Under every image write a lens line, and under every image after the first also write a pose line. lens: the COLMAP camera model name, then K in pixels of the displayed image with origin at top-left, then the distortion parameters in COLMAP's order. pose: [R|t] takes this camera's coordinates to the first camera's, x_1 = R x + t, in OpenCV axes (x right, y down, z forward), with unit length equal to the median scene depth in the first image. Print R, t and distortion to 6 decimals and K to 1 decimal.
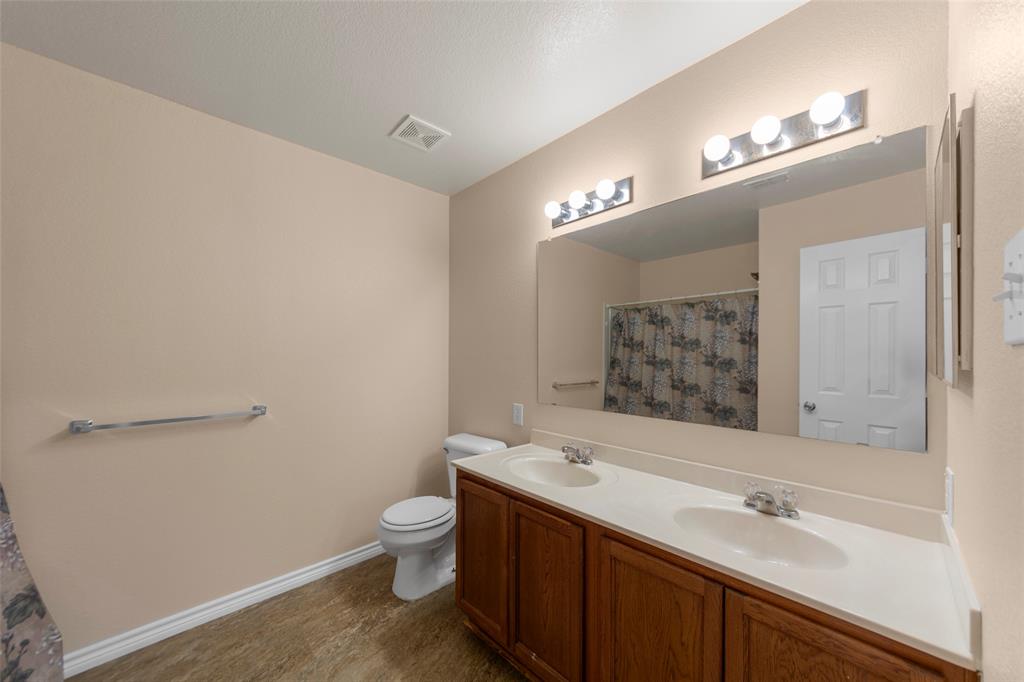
lens RADIAL K [[365.2, 0, 496.3], [0, 365.2, 345.2], [0, 0, 1]] dist [-0.033702, -0.000096]
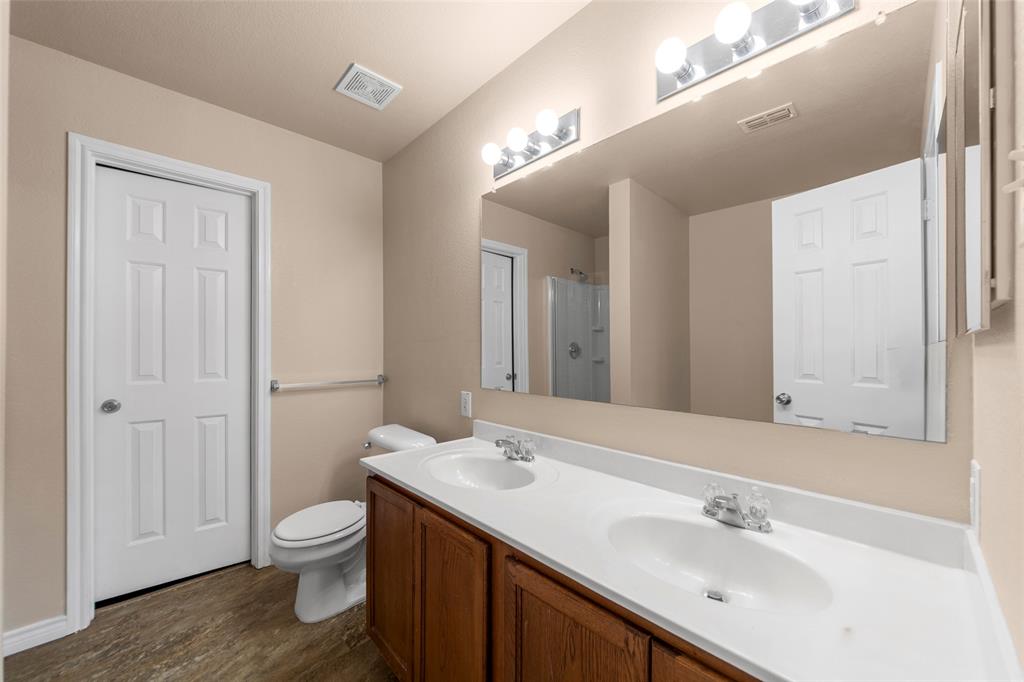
lens RADIAL K [[378.4, 0, 507.0], [0, 378.4, 344.2], [0, 0, 1]] dist [-0.043245, 0.005908]
pose [[0.999938, -0.011035, 0.001324, 0.211637], [0.011011, 0.999797, 0.016870, 0.051121], [-0.001509, -0.016854, 0.999857, 0.159693]]
